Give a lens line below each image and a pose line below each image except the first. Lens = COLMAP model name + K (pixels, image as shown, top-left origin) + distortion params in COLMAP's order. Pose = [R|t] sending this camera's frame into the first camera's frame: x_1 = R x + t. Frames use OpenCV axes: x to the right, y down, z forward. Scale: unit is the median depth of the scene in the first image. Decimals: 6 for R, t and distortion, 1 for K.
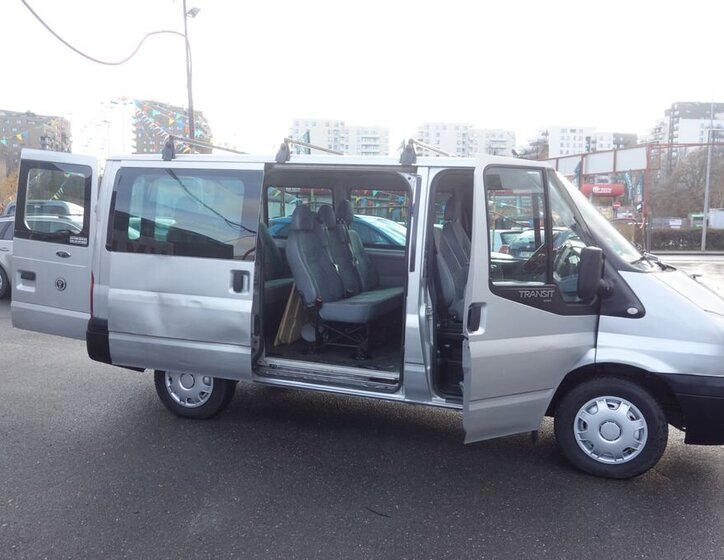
lens RADIAL K [[666.2, 0, 358.8], [0, 666.2, 279.5], [0, 0, 1]] dist [-0.002789, 0.000000]
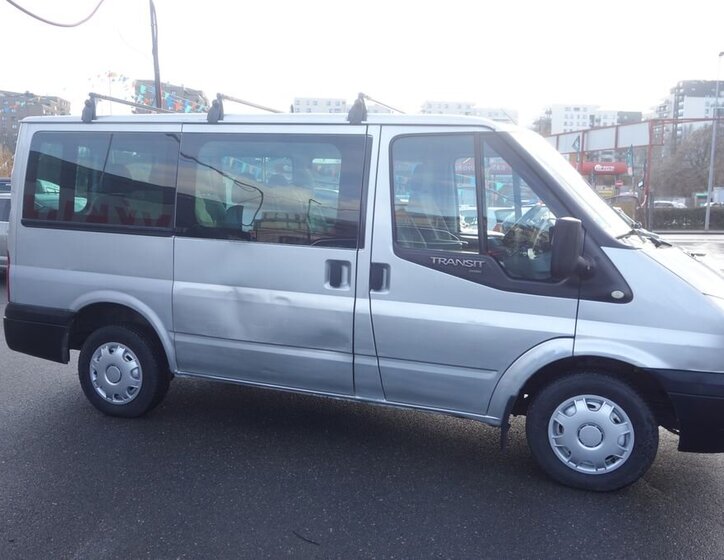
lens RADIAL K [[666.2, 0, 360.6], [0, 666.2, 279.7], [0, 0, 1]] dist [-0.002789, 0.000000]
pose [[0.999993, -0.003029, -0.002032, 0.071020], [0.003087, 0.999569, 0.029209, 0.002568], [0.001942, -0.029215, 0.999571, 0.128544]]
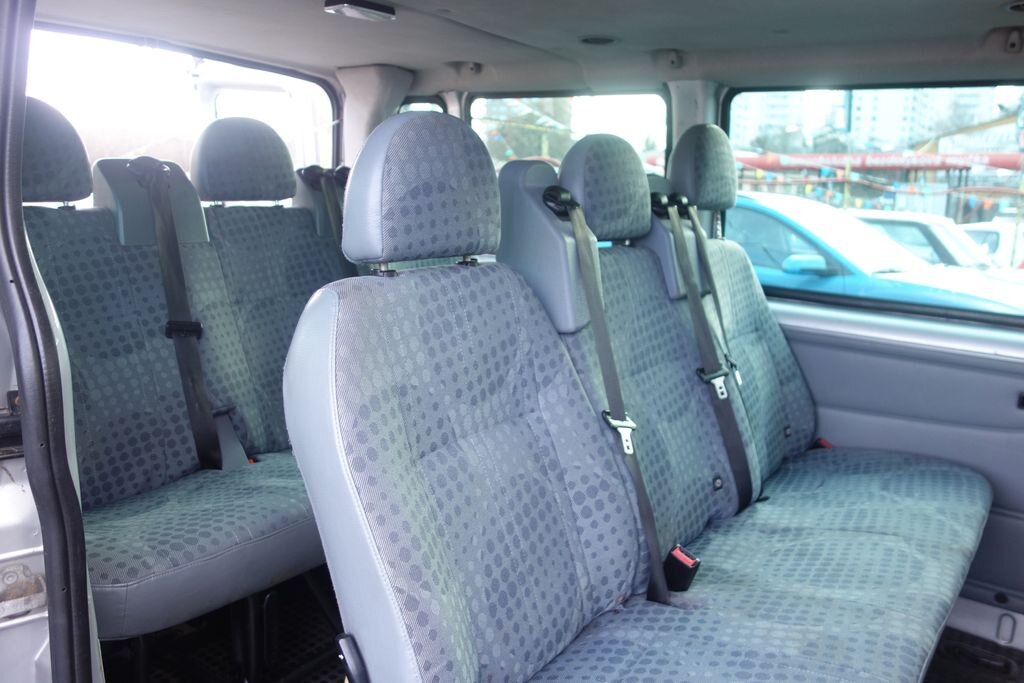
lens RADIAL K [[812.4, 0, 508.7], [0, 812.4, 339.5], [0, 0, 1]] dist [0.000483, -0.004827]
pose [[0.957311, 0.058993, -0.282974, 0.000794], [-0.037044, 0.995919, 0.082304, -0.073719], [0.286675, -0.068309, 0.955590, 0.834417]]
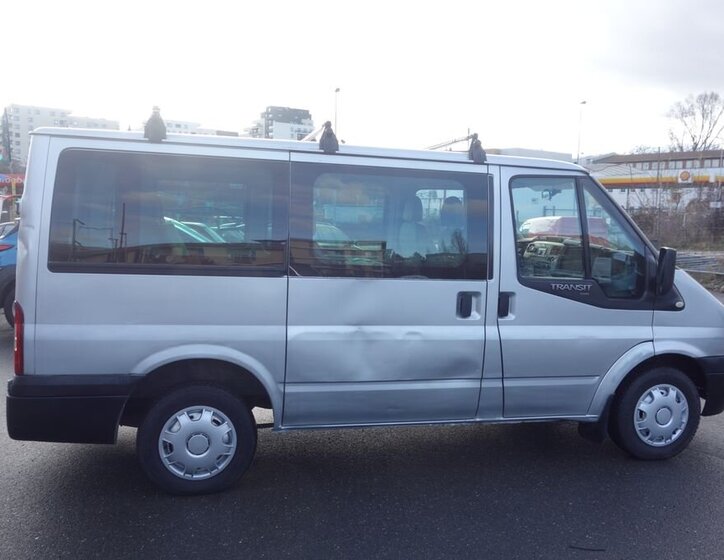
lens RADIAL K [[666.2, 0, 361.1], [0, 666.2, 280.7], [0, 0, 1]] dist [-0.002789, 0.000000]
pose [[0.837261, -0.057125, 0.543812, -0.502133], [0.051593, 0.998344, 0.025438, -0.037842], [-0.544364, 0.006759, 0.838822, 0.290705]]
